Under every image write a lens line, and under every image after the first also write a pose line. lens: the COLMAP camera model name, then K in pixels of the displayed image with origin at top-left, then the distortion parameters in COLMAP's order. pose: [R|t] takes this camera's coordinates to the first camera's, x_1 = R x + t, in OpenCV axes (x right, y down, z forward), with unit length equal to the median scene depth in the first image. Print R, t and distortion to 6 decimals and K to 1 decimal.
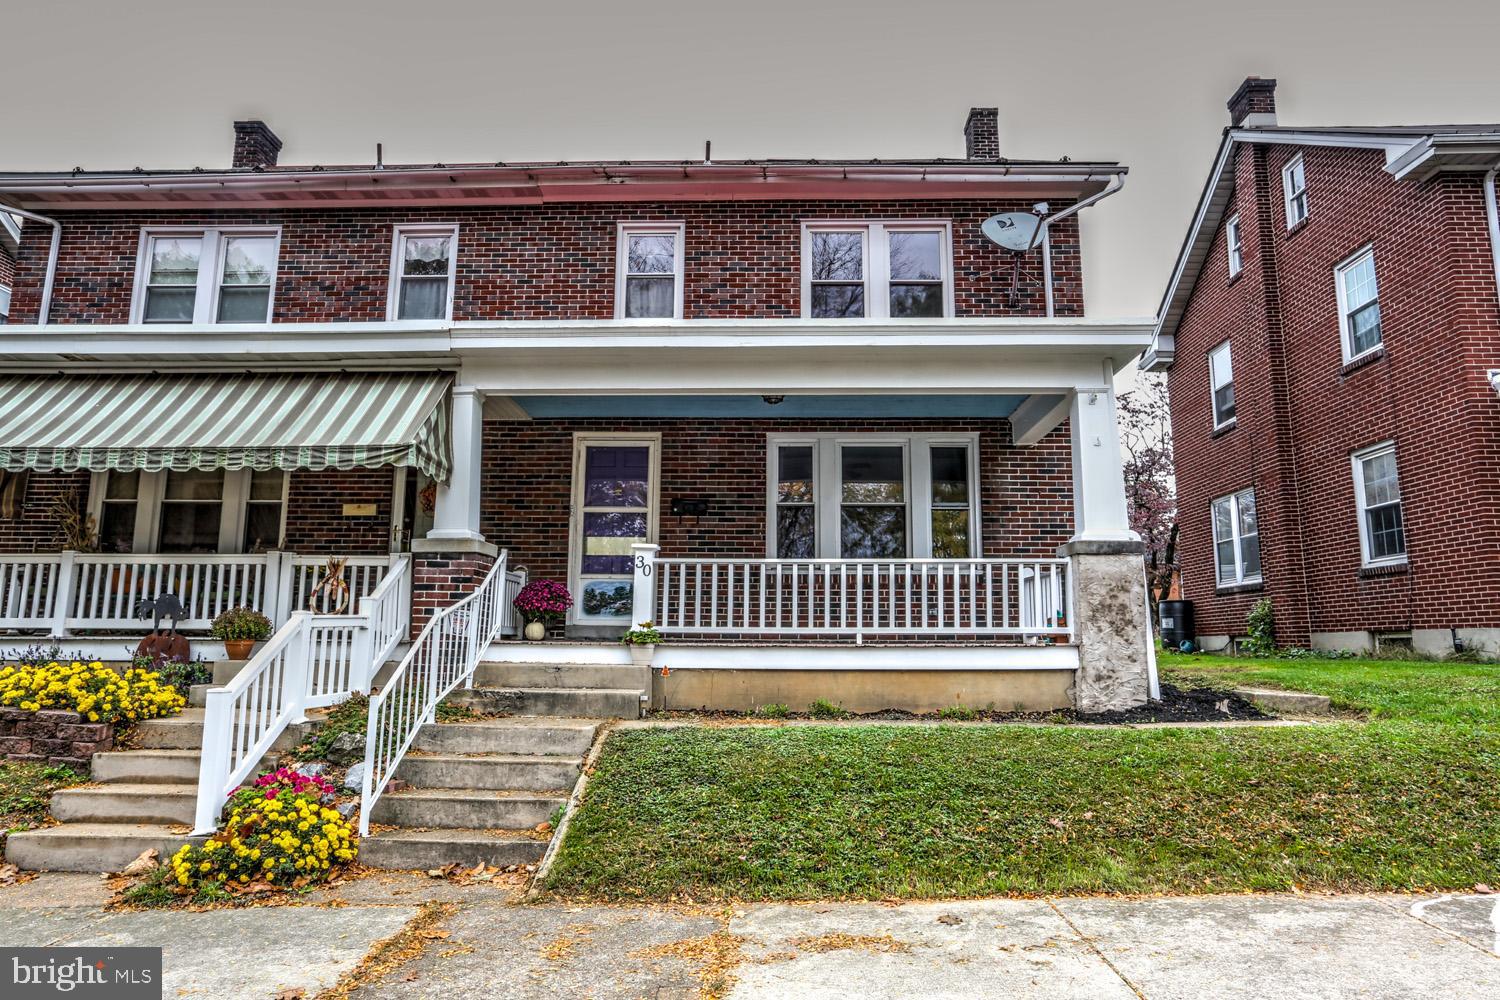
lens RADIAL K [[938.7, 0, 754.7], [0, 938.7, 499.9], [0, 0, 1]] dist [-0.019611, 0.011520]
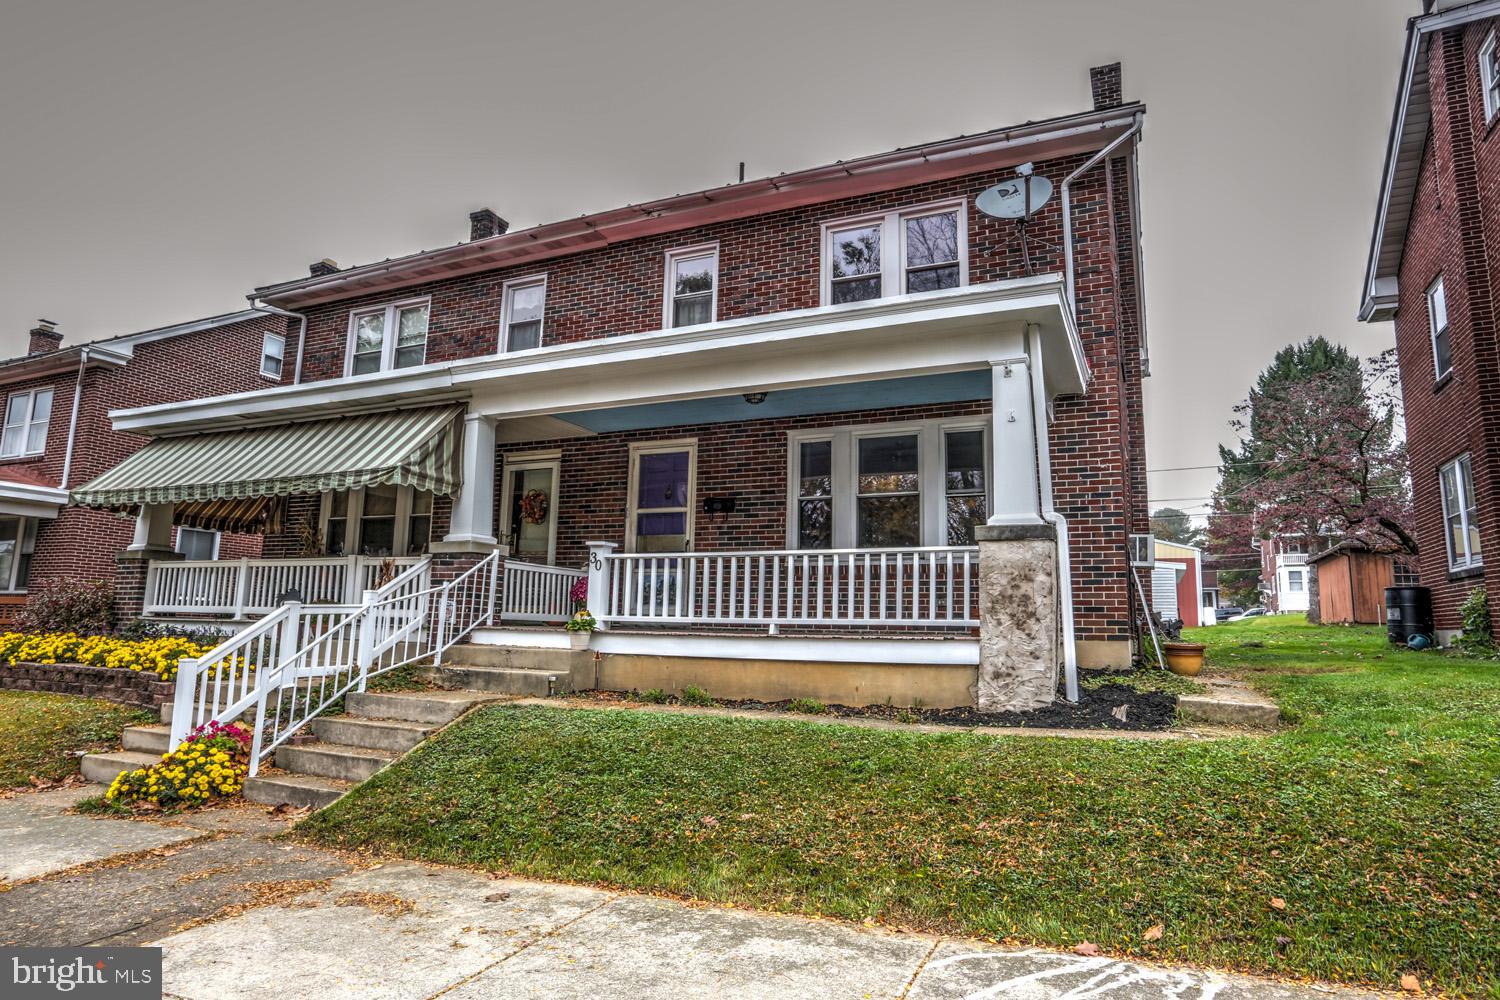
lens RADIAL K [[871.5, 0, 743.6], [0, 871.5, 498.8], [0, 0, 1]] dist [-0.032585, 0.016652]
pose [[0.920736, -0.044656, -0.387623, 0.342837], [0.045505, 0.998940, -0.006992, 0.008609], [0.387525, -0.011201, 0.921791, 0.086403]]
